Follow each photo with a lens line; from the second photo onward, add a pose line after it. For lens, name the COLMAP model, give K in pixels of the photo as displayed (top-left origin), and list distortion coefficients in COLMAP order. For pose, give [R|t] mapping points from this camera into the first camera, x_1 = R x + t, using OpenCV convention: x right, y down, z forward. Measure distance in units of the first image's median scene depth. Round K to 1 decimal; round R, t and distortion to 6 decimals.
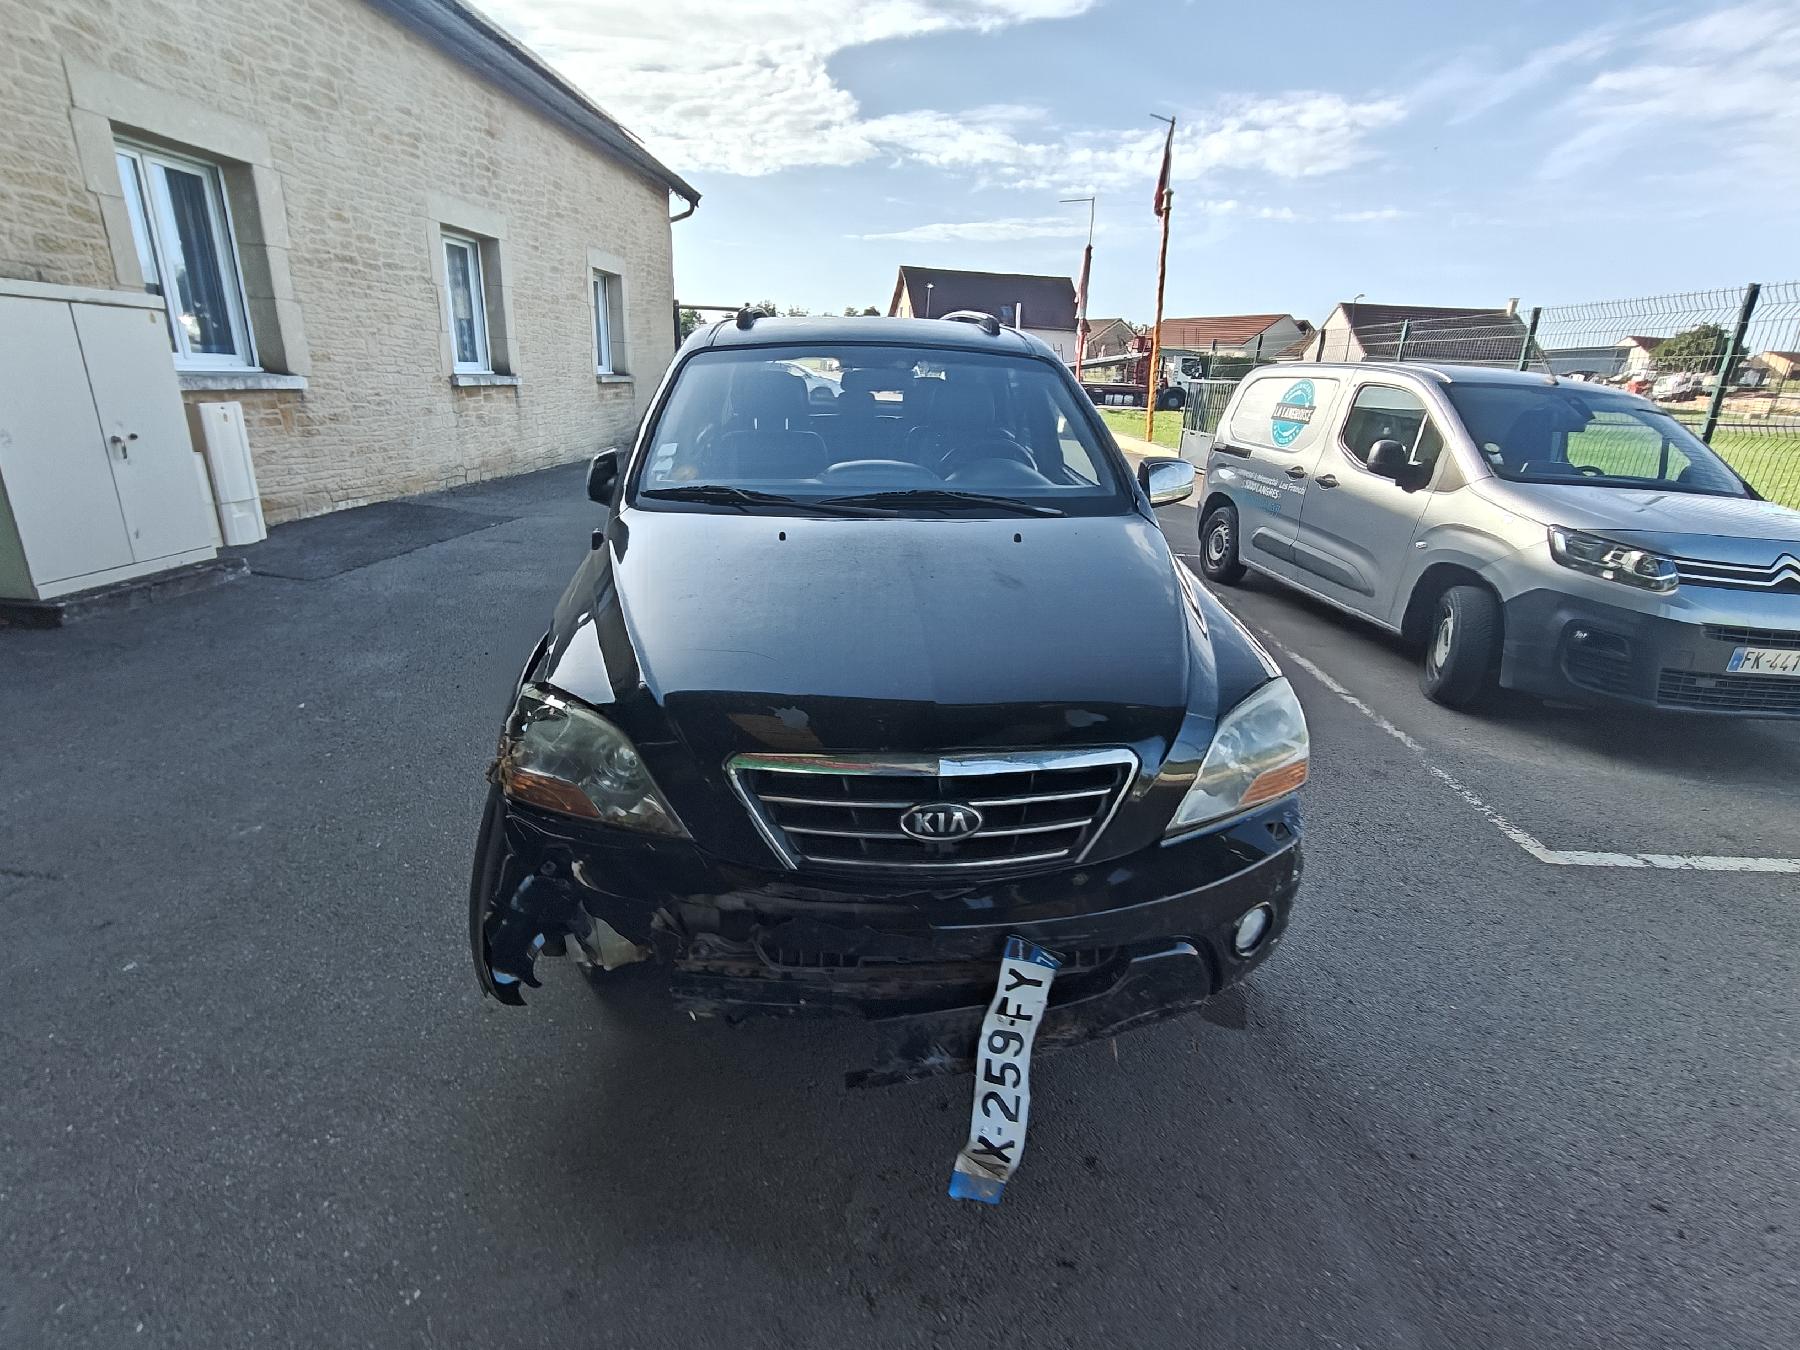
lens RADIAL K [[903.9, 0, 874.1], [0, 903.9, 681.9], [0, 0, 1]] dist [-0.000810, 0.008320]
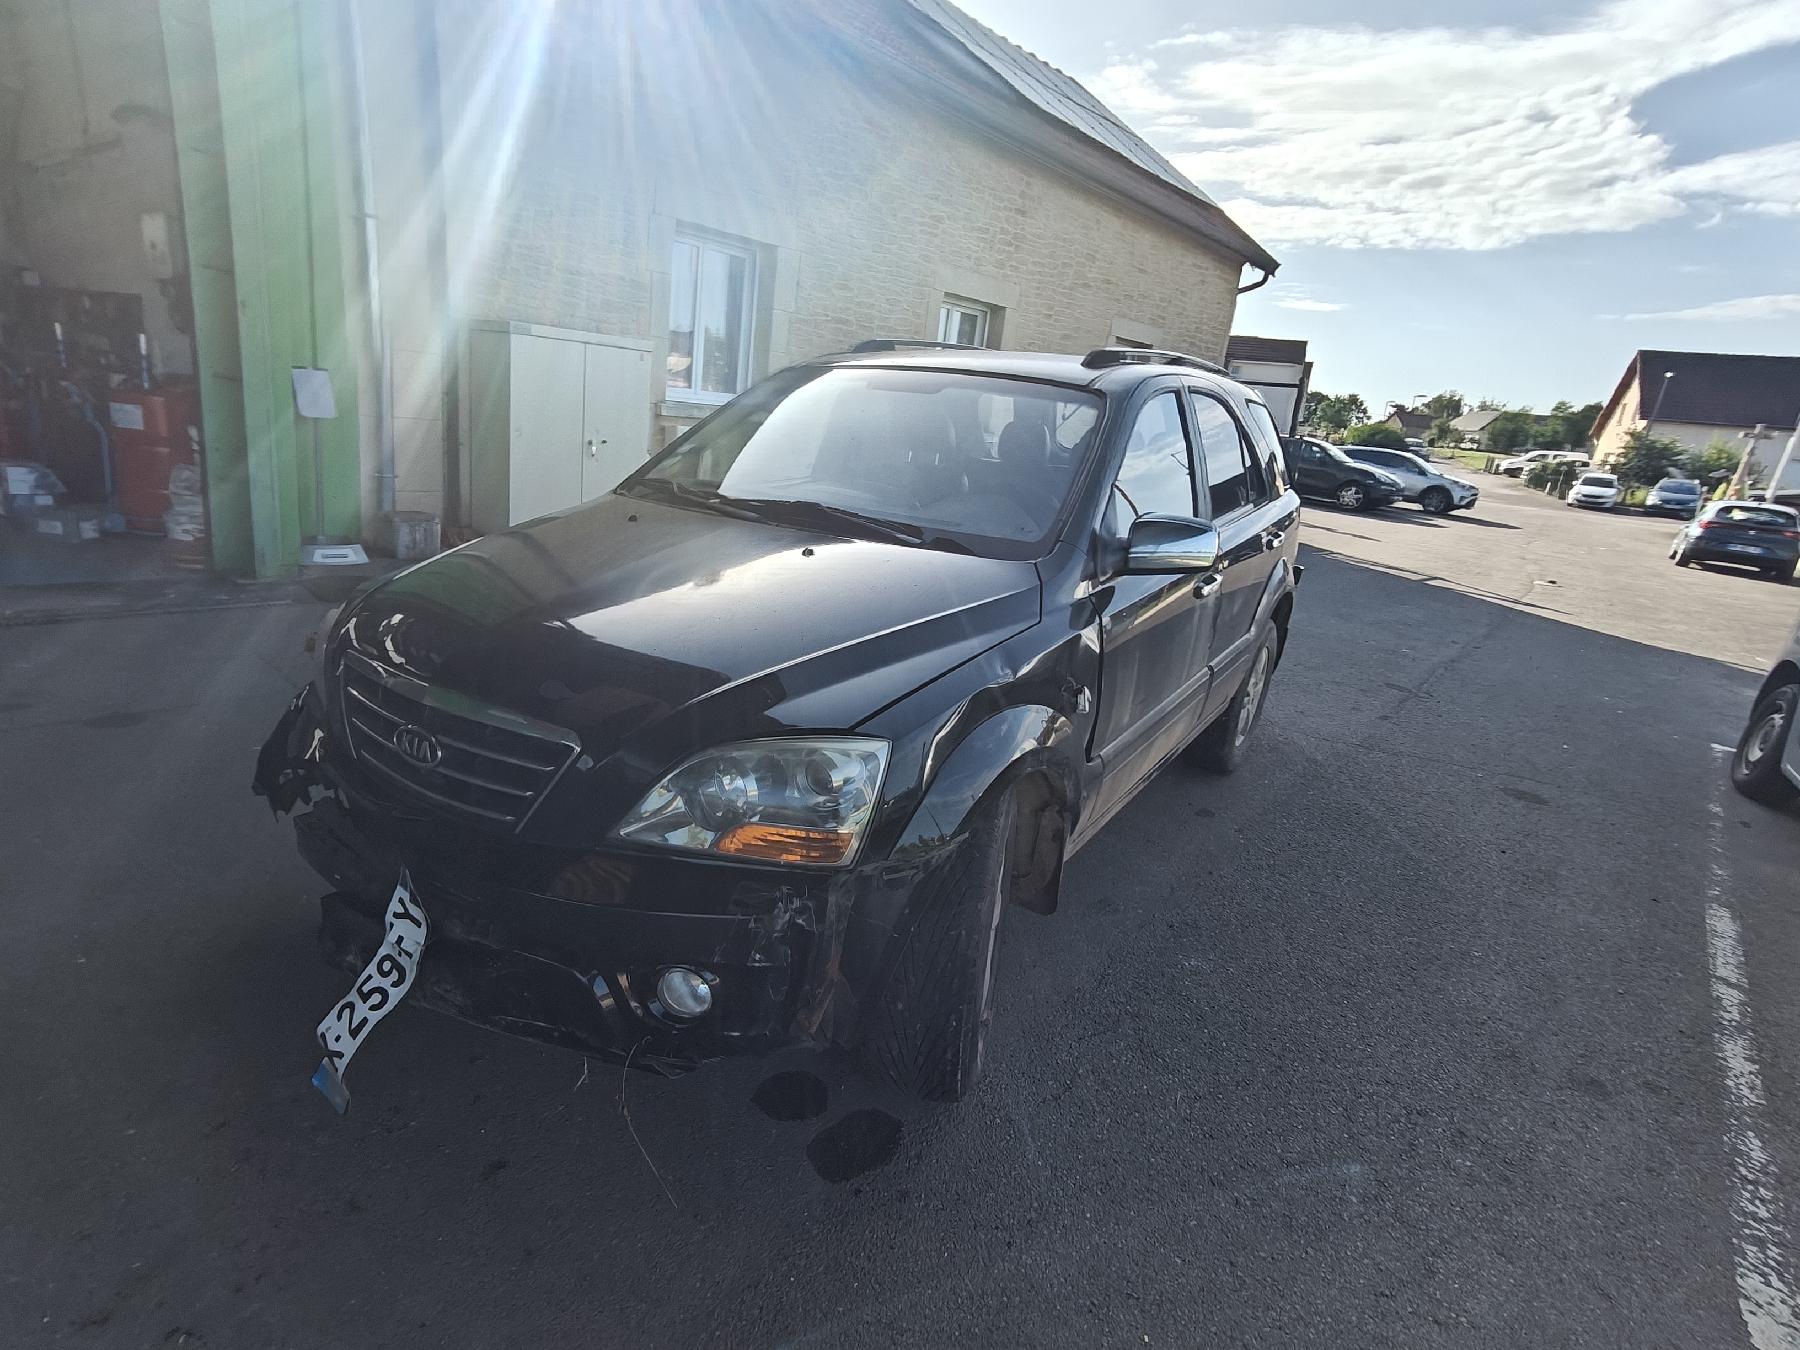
lens RADIAL K [[1049.2, 0, 1016.8], [0, 1049.2, 721.6], [0, 0, 1]] dist [-0.055913, 0.086291]
pose [[0.783040, 0.214041, -0.583982, 0.185664], [-0.273622, 0.961729, -0.014398, -0.007421], [0.558551, 0.171064, 0.811639, 0.053047]]
